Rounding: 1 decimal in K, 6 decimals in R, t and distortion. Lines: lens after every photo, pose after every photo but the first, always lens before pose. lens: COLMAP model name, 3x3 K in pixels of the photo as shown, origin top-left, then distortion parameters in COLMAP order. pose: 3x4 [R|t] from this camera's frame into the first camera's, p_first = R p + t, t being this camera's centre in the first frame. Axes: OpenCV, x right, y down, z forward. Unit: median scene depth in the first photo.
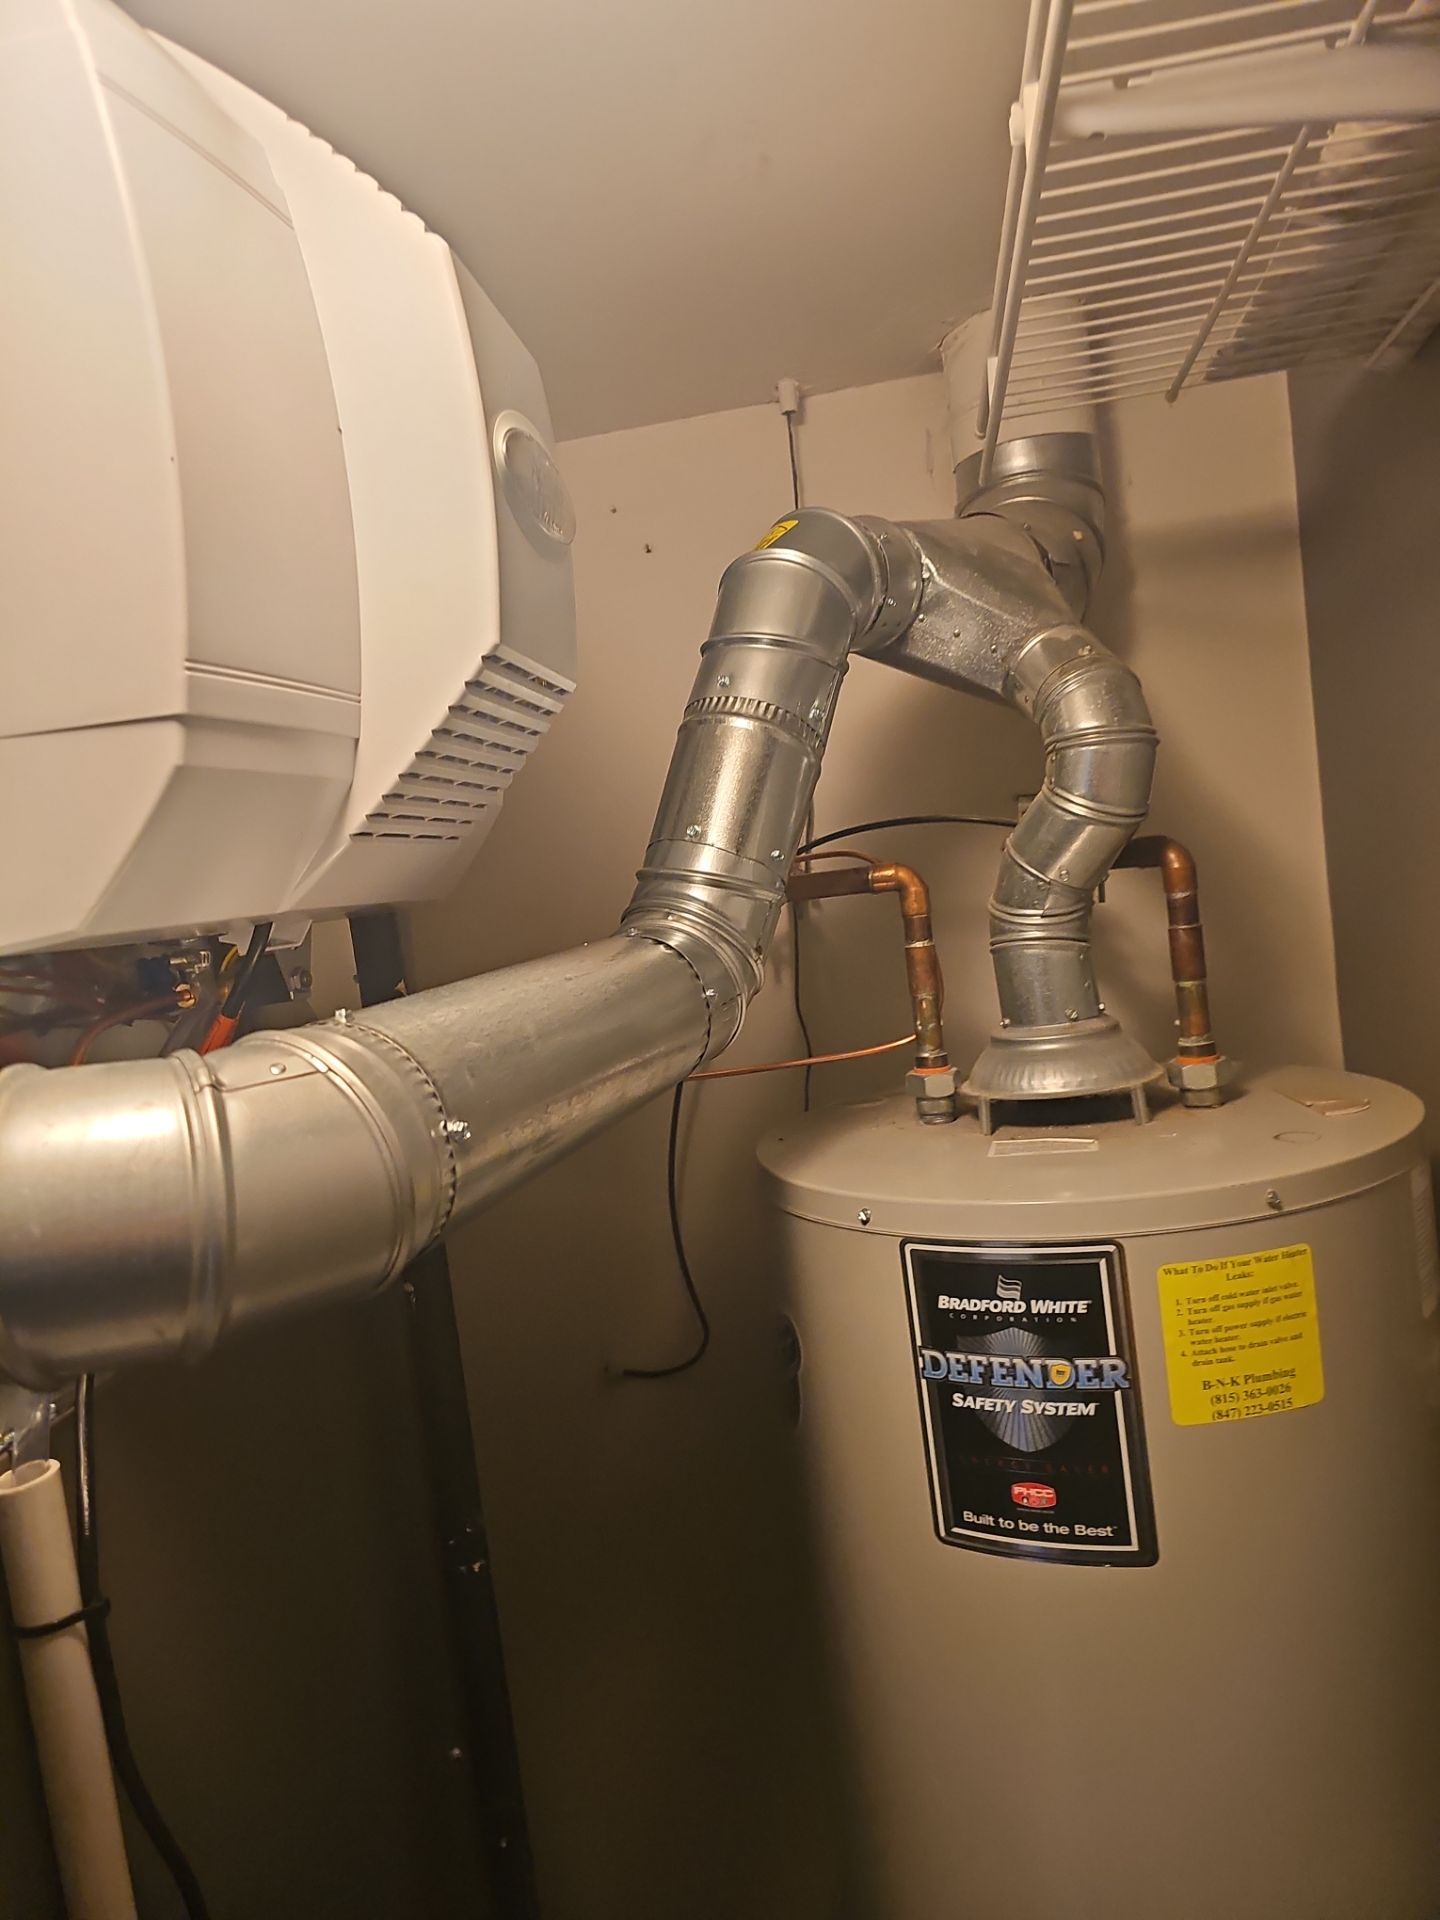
lens RADIAL K [[1291.6, 0, 709.7], [0, 1291.6, 981.6], [0, 0, 1]] dist [0.049131, -0.048520]
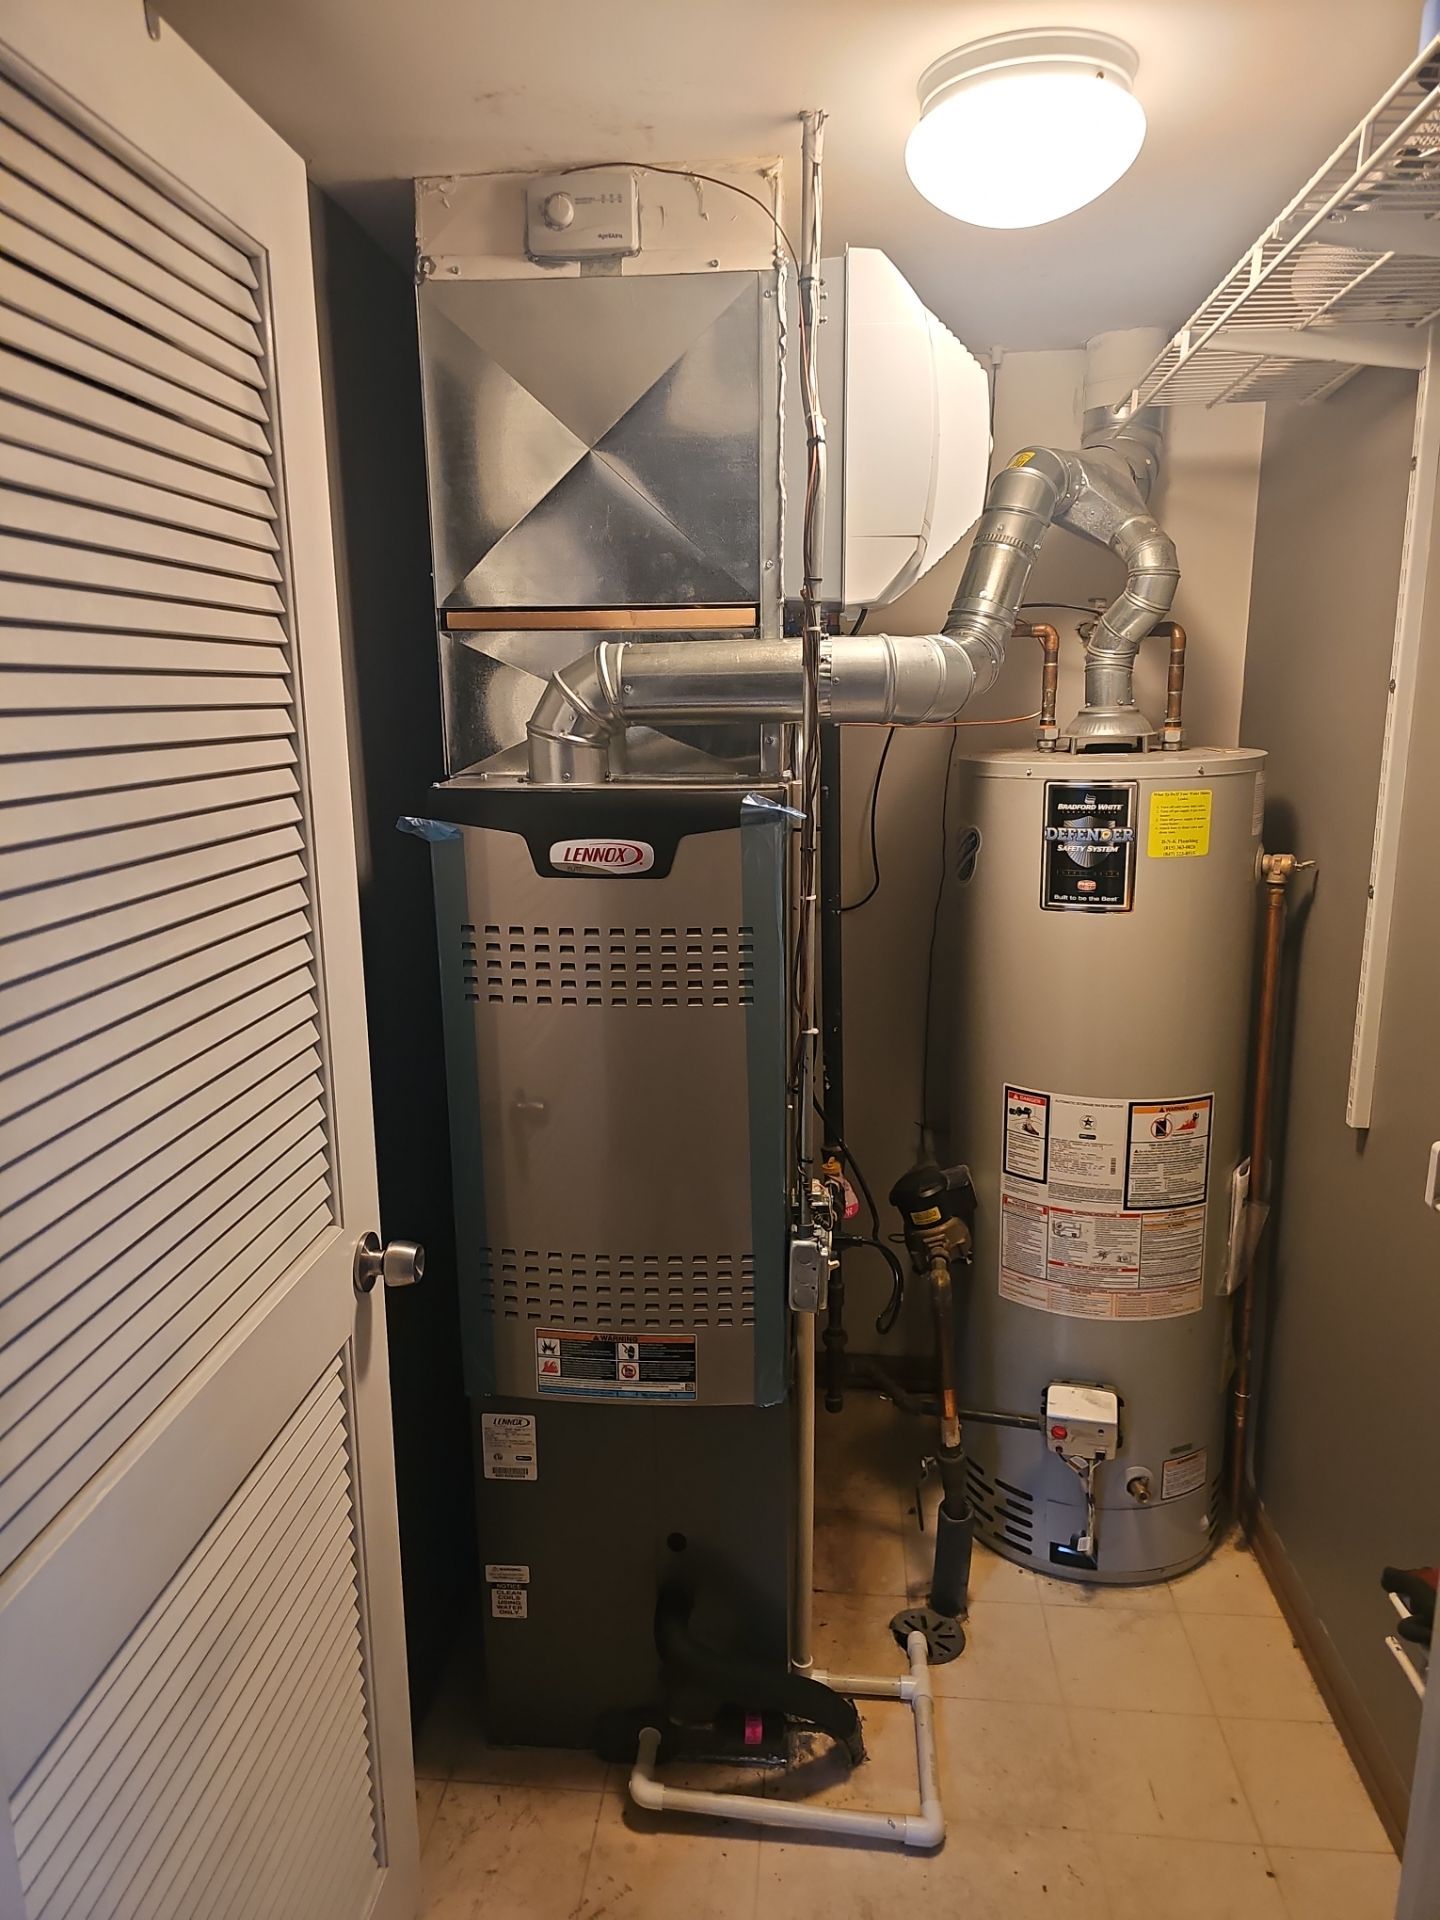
lens RADIAL K [[1291.6, 0, 709.7], [0, 1291.6, 981.6], [0, 0, 1]] dist [0.049131, -0.048520]
pose [[0.993591, 0.088302, 0.070571, -0.598611], [-0.097725, 0.984786, 0.143690, 0.279380], [-0.056809, -0.149666, 0.987103, -1.369071]]
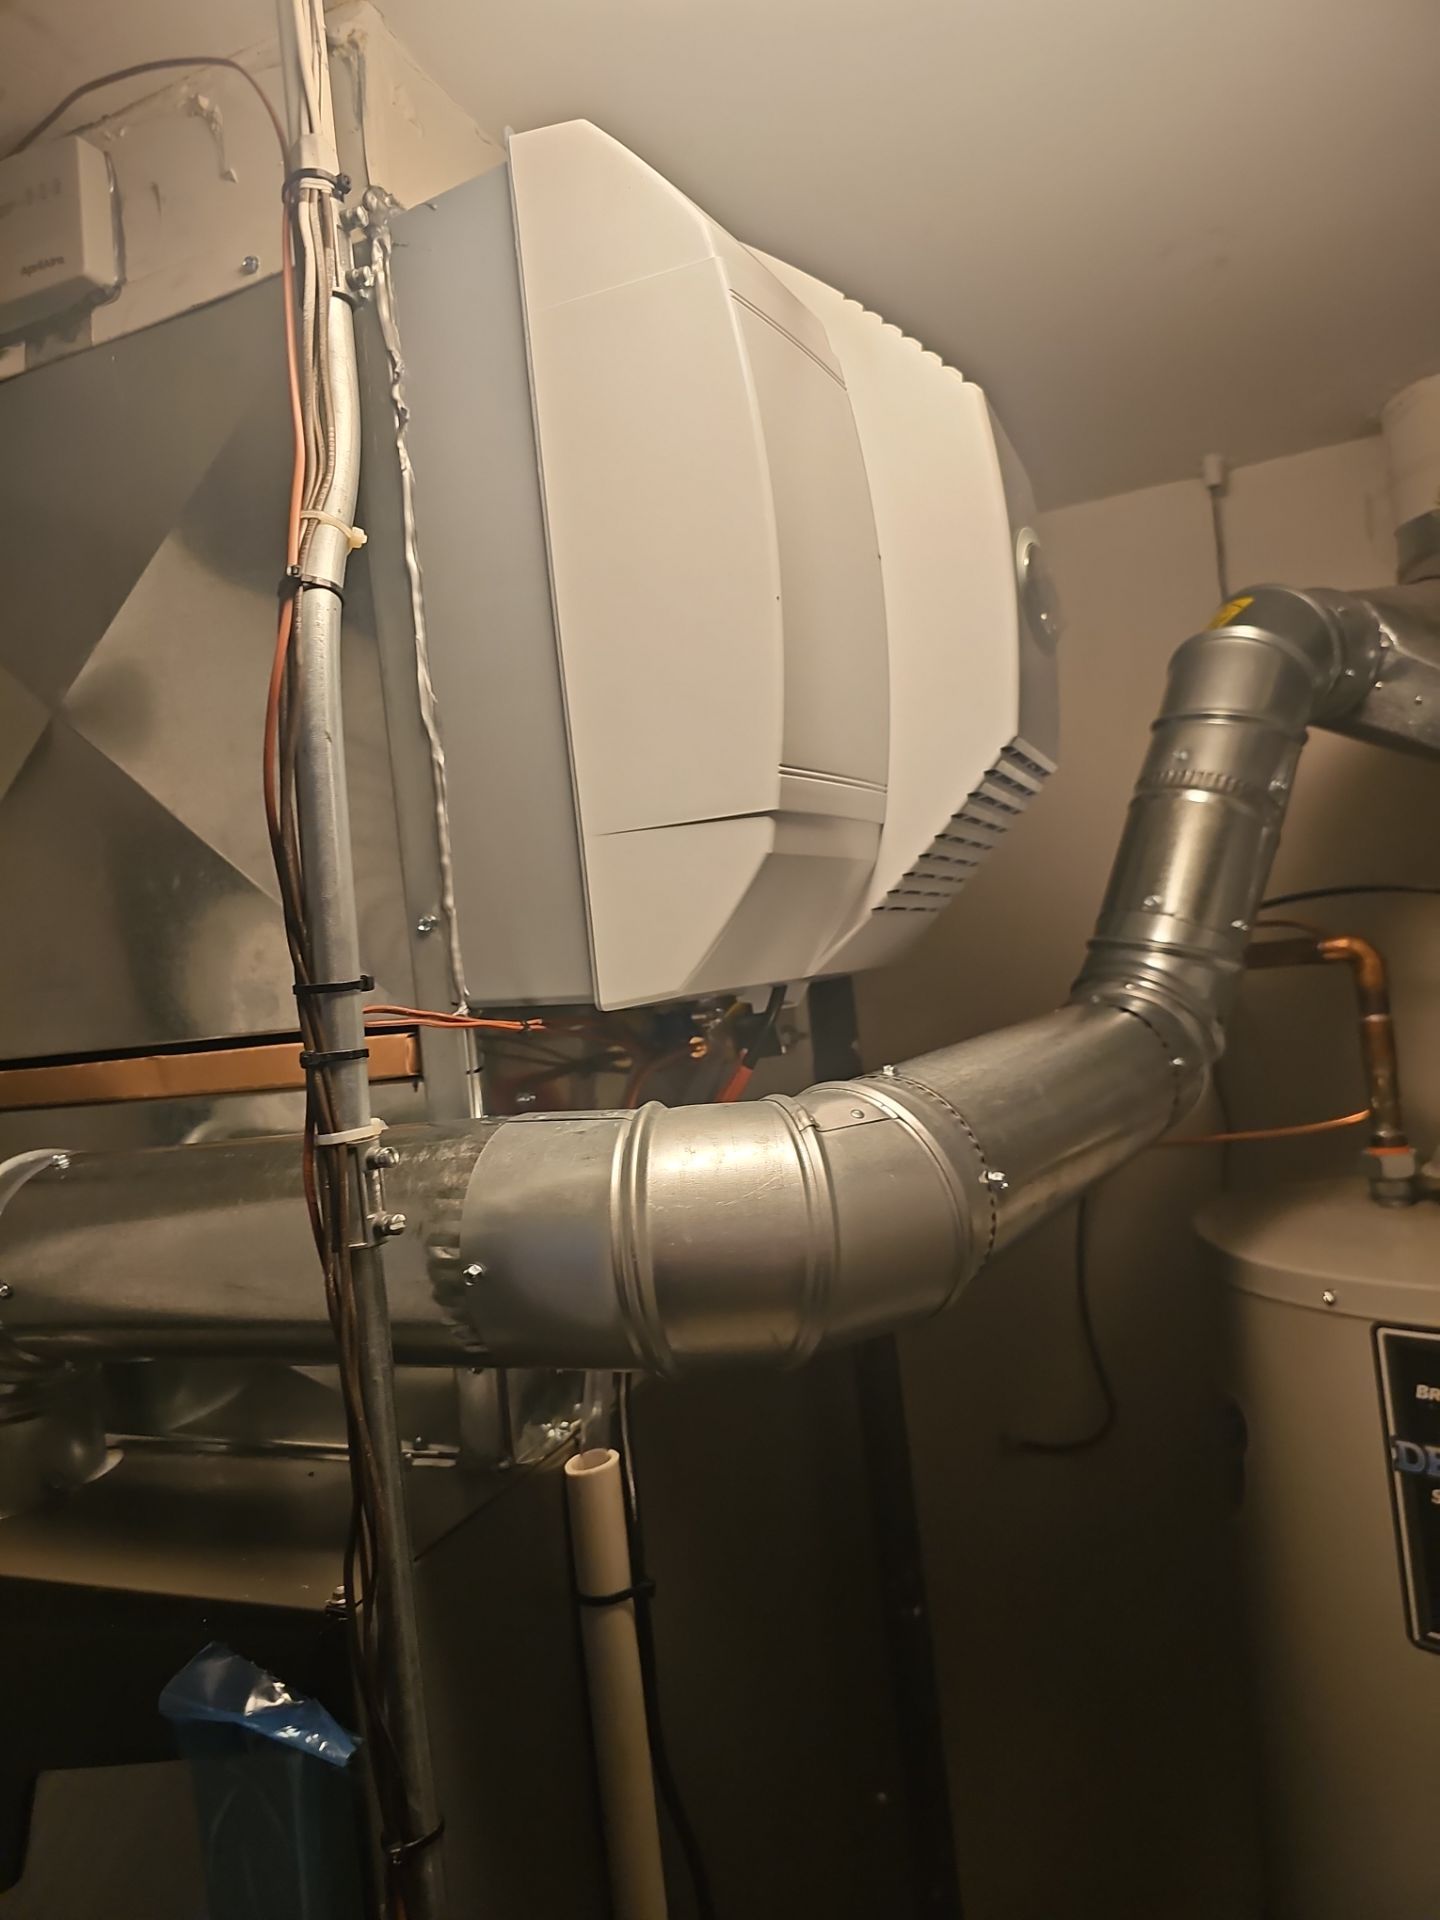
lens RADIAL K [[1301.7, 0, 720.0], [0, 1301.7, 960.0], [0, 0, 1]] dist [0.063219, -0.120202]
pose [[0.970551, 0.014815, -0.240440, -0.094332], [-0.030013, 0.997767, -0.059671, 0.001337], [0.239020, 0.065130, 0.968828, -0.082221]]
